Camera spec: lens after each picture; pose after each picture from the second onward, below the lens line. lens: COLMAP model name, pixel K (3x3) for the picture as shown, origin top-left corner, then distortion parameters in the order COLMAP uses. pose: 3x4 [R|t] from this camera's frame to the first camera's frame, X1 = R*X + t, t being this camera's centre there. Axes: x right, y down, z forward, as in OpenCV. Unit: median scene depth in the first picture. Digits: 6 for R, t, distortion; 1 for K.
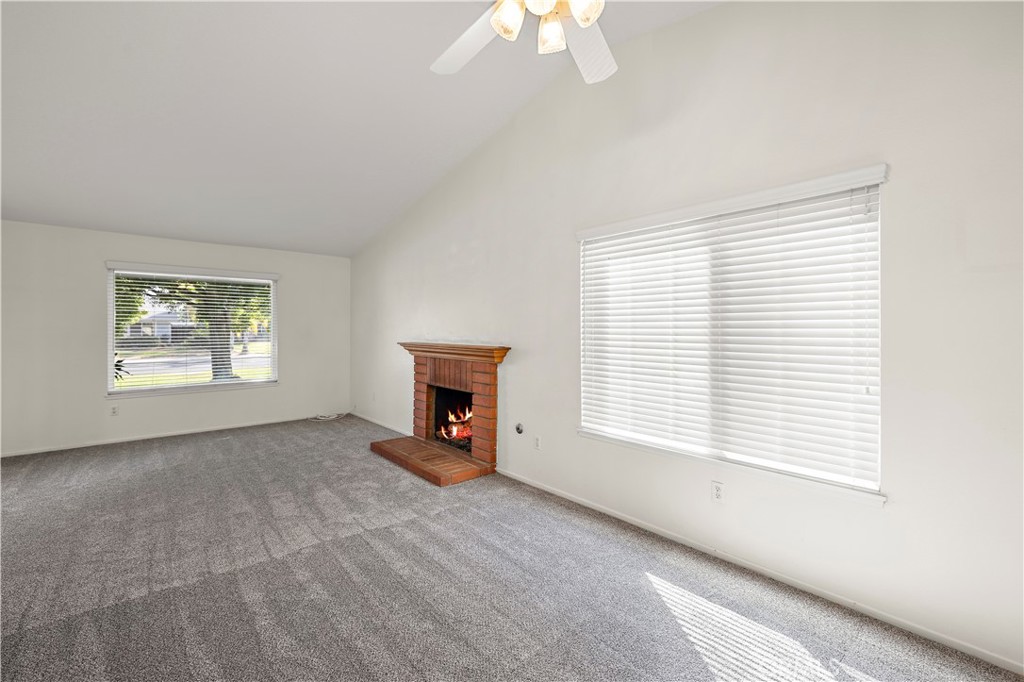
lens RADIAL K [[435.9, 0, 499.1], [0, 435.9, 327.3], [0, 0, 1]] dist [-0.002263, 0.003230]
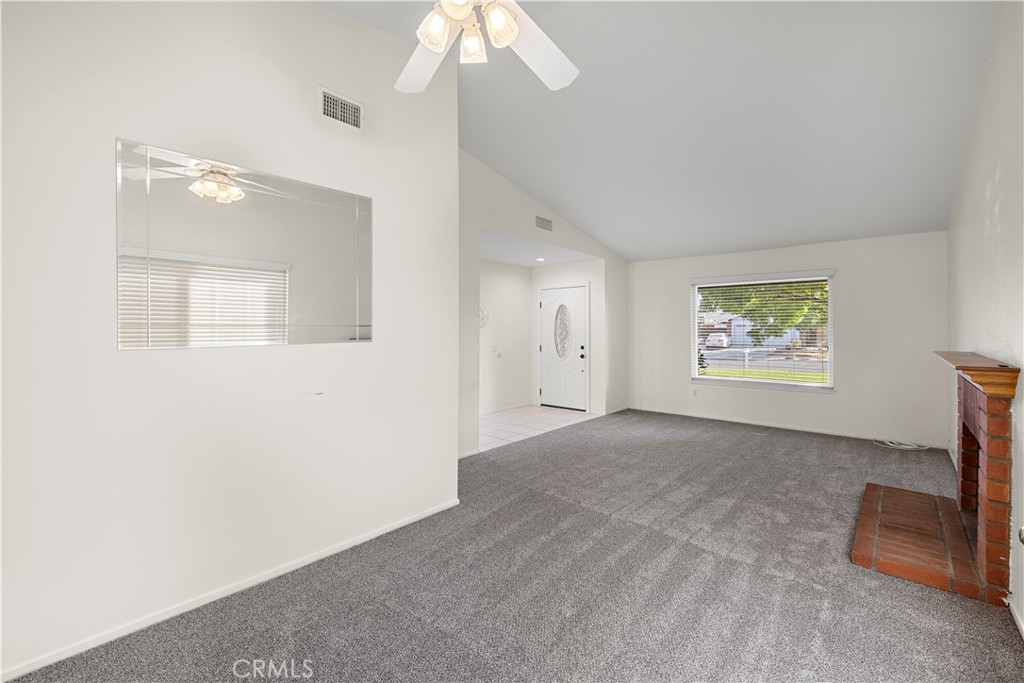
lens RADIAL K [[435.9, 0, 518.3], [0, 435.9, 331.4], [0, 0, 1]] dist [-0.002263, 0.003230]
pose [[0.152558, 0.004667, -0.988283, 0.448786], [0.002595, 0.999984, 0.005122, 0.001172], [0.988291, -0.003346, 0.152543, 0.380102]]
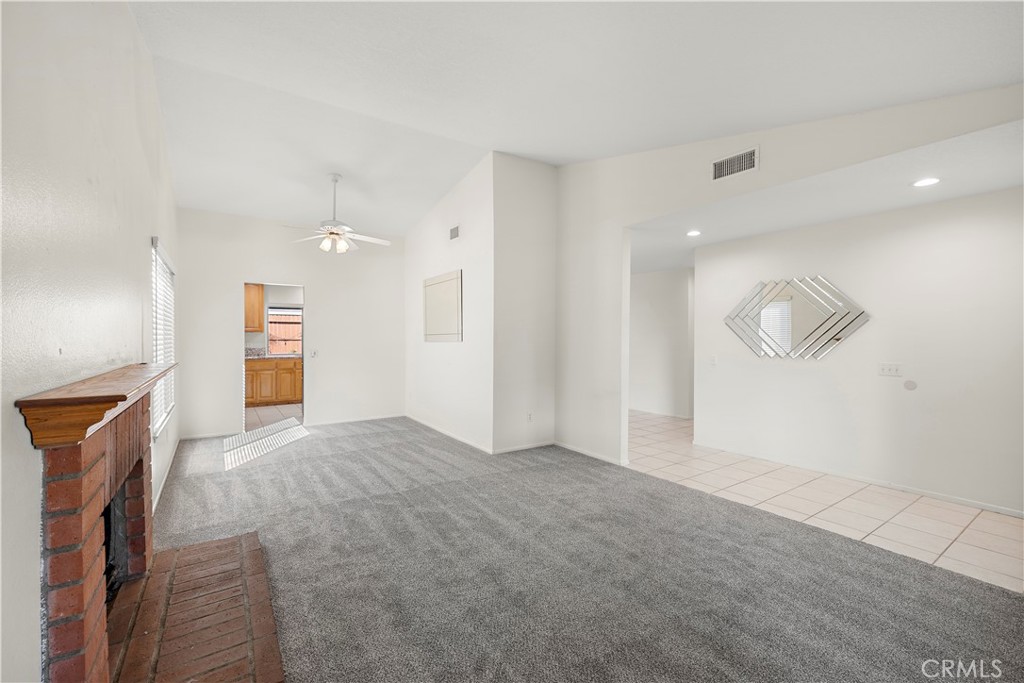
lens RADIAL K [[435.9, 0, 501.1], [0, 435.9, 342.0], [0, 0, 1]] dist [-0.002263, 0.003230]
pose [[-0.994370, 0.001048, 0.105960, -0.598613], [0.002253, 0.999934, 0.011254, 0.009546], [-0.105941, 0.011429, -0.994307, 1.681049]]
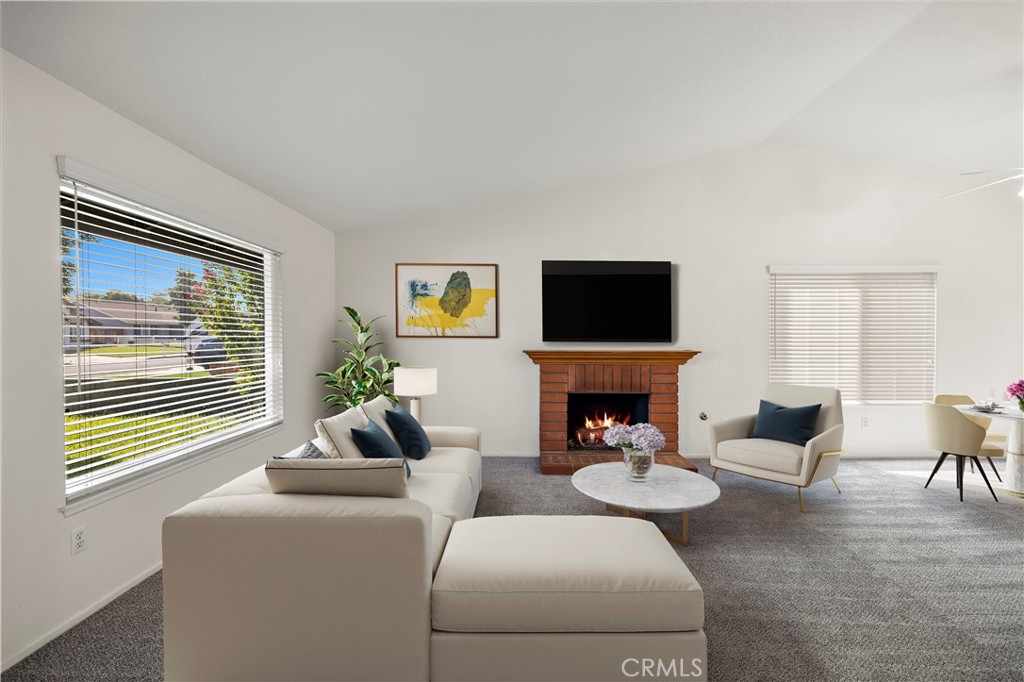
lens RADIAL K [[435.9, 0, 517.0], [0, 435.9, 337.2], [0, 0, 1]] dist [-0.002263, 0.003230]
pose [[0.658993, -0.001930, 0.752146, -1.239612], [-0.001654, 0.999991, 0.004015, 0.006289], [-0.752147, -0.003890, 0.658984, 0.597312]]
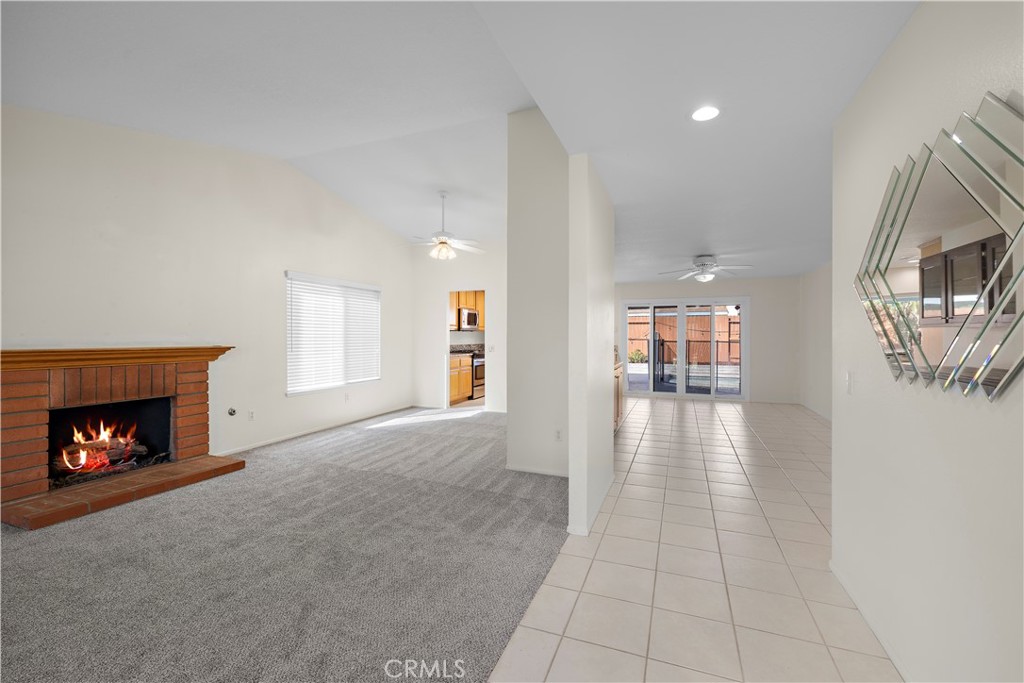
lens RADIAL K [[435.9, 0, 514.5], [0, 435.9, 339.7], [0, 0, 1]] dist [-0.002263, 0.003230]
pose [[-0.474572, -0.002954, 0.880212, -1.432946], [0.000199, 0.999994, 0.003463, 0.025809], [-0.880217, 0.001819, -0.474568, 0.895728]]
